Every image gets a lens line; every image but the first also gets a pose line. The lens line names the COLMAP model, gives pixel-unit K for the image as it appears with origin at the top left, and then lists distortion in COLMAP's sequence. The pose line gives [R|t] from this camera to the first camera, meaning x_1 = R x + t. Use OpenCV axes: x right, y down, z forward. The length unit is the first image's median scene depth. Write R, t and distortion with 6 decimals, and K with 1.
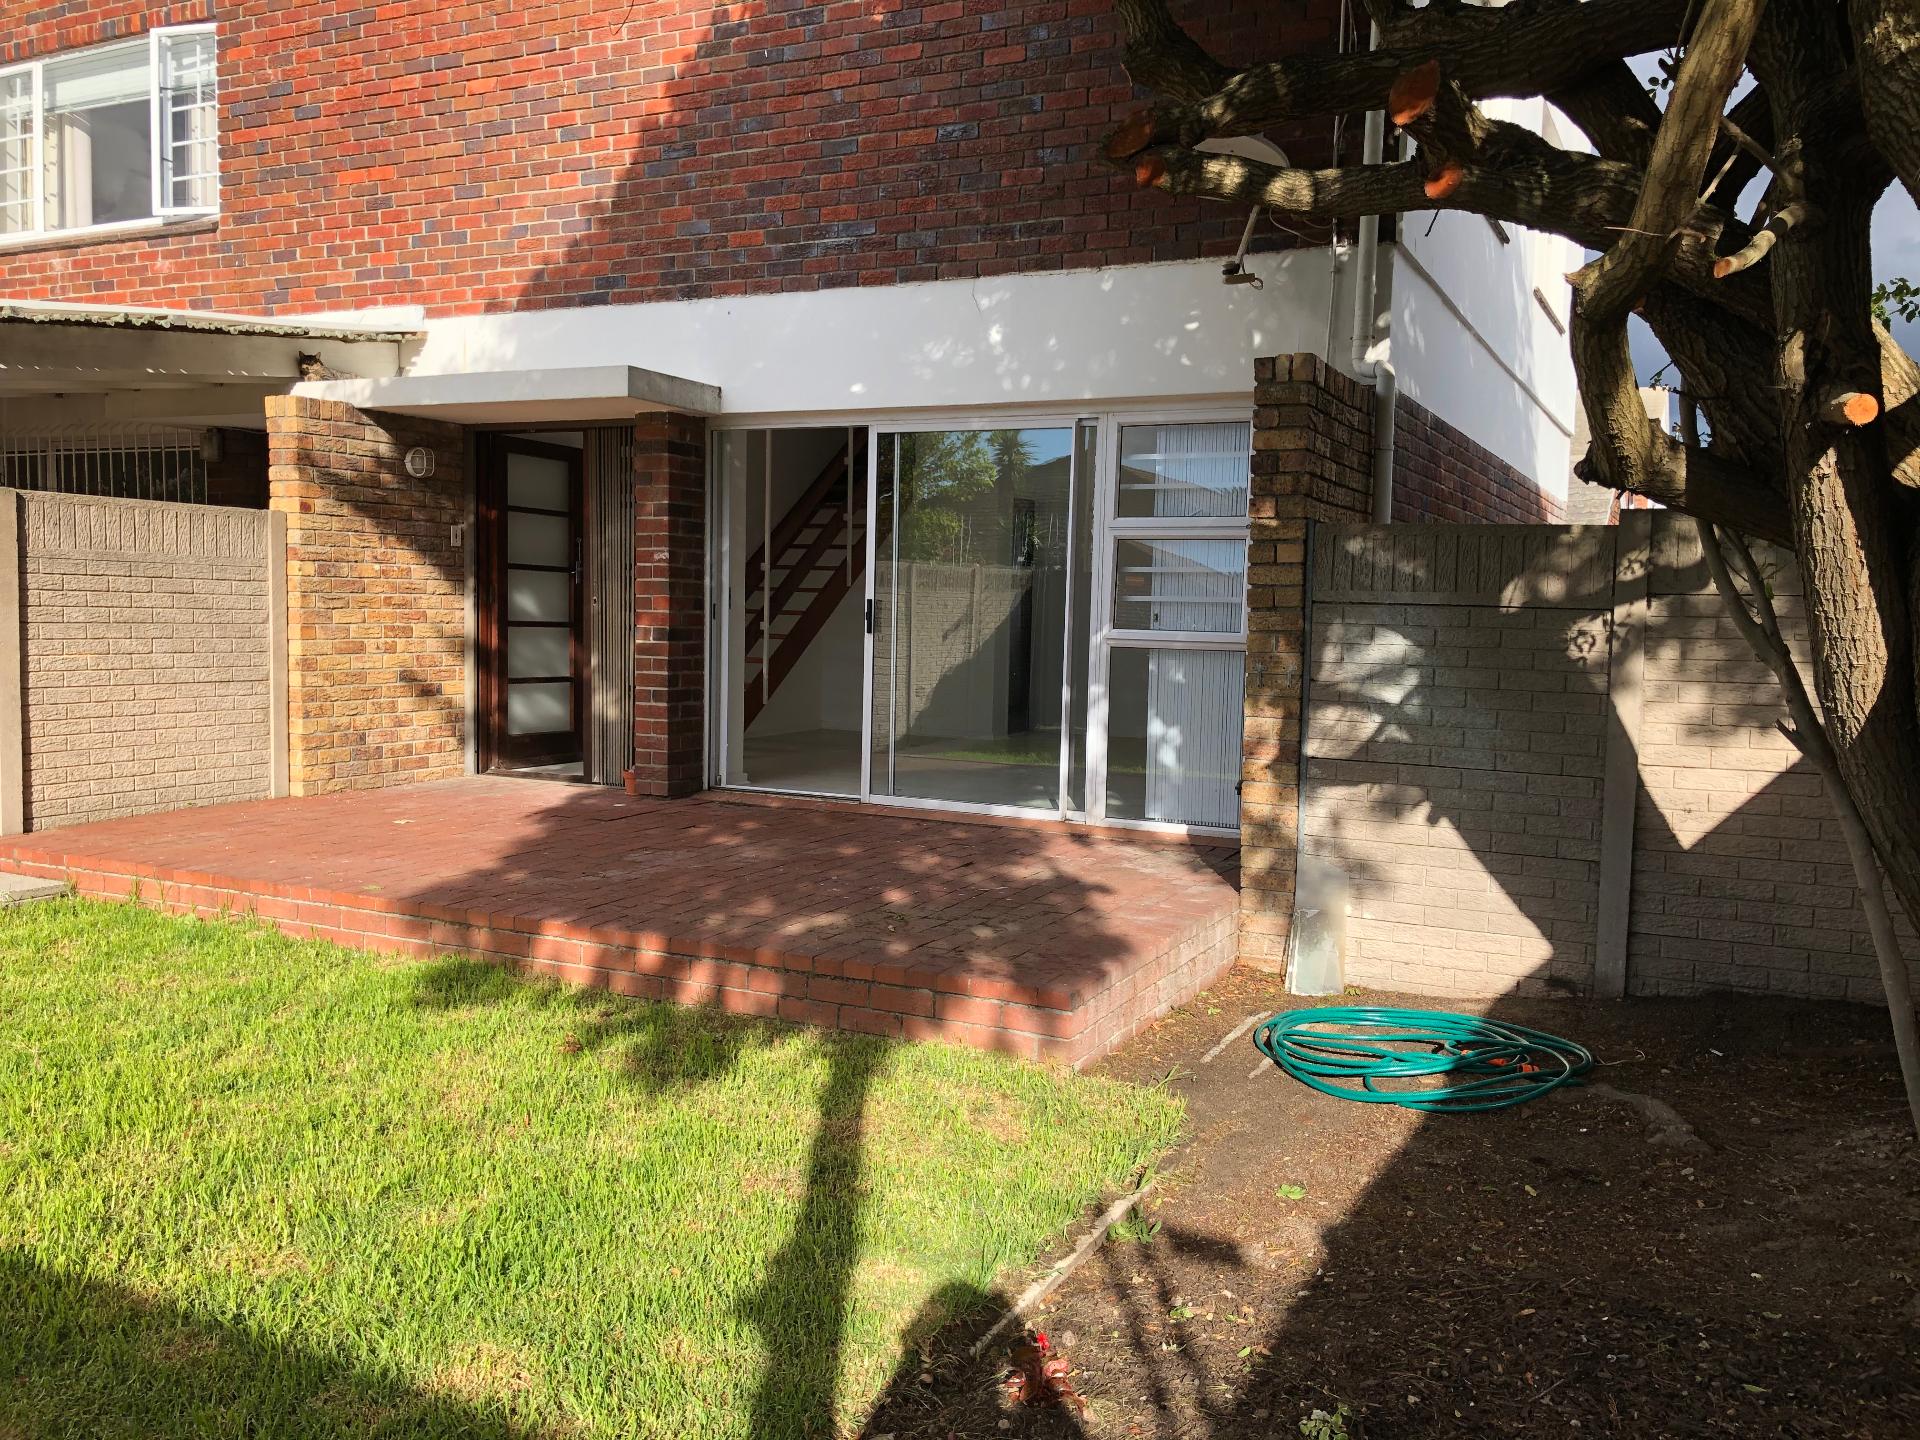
lens RADIAL K [[1587.1, 0, 956.0], [0, 1587.1, 726.3], [0, 0, 1]] dist [0.005685, 0.013313]
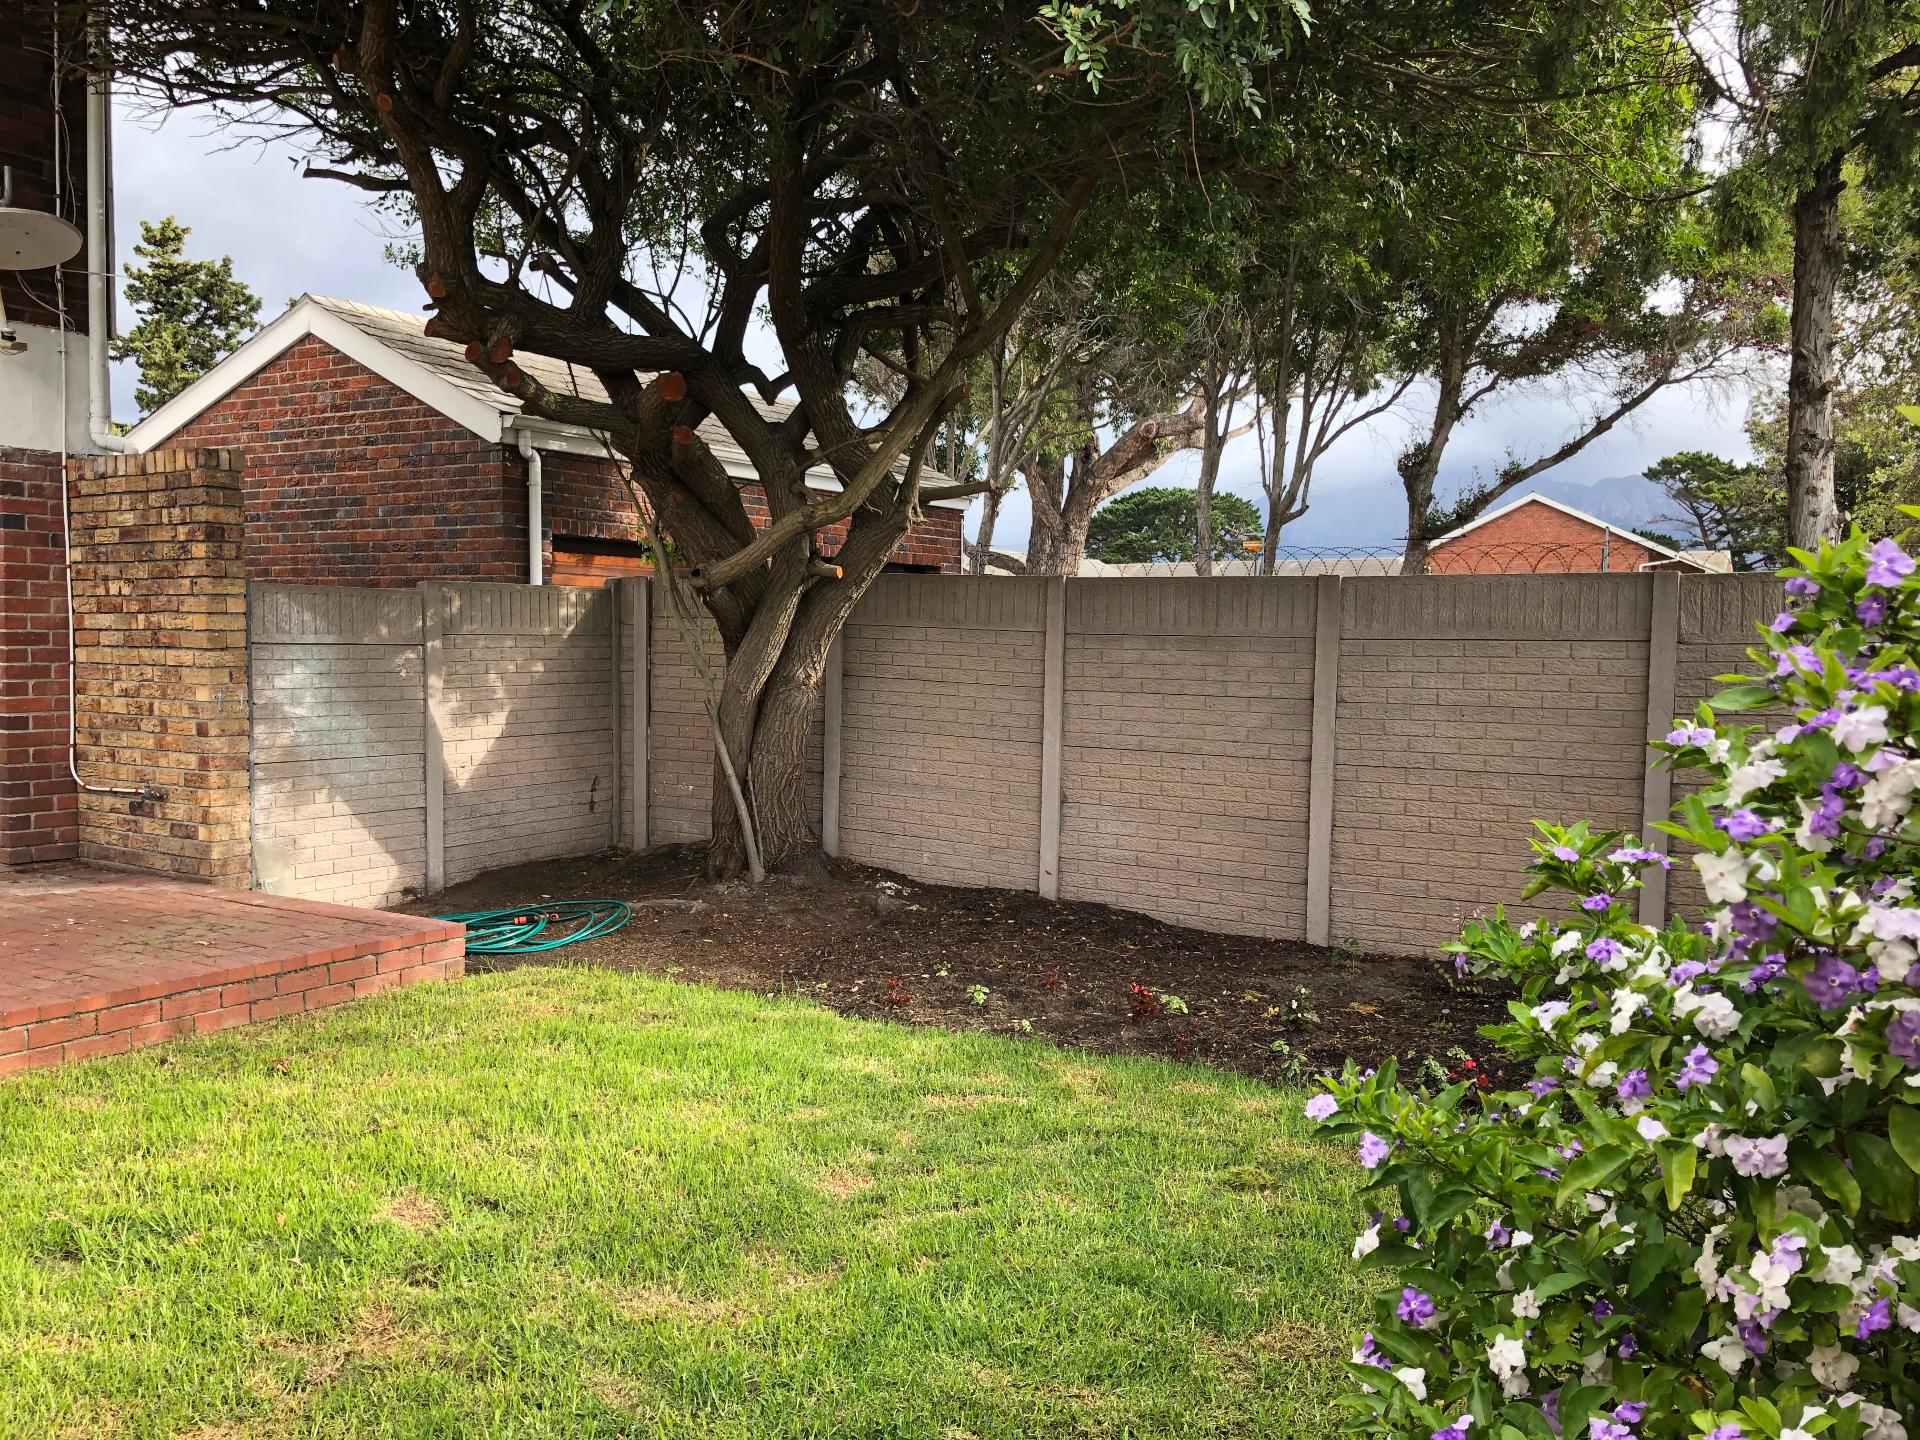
lens RADIAL K [[1582.9, 0, 960.6], [0, 1582.9, 710.4], [0, 0, 1]] dist [0.012488, 0.006282]
pose [[0.065557, -0.064586, 0.995757, -0.754232], [0.068121, 0.995865, 0.060108, -0.045773], [-0.995521, 0.063891, 0.069685, 0.249820]]
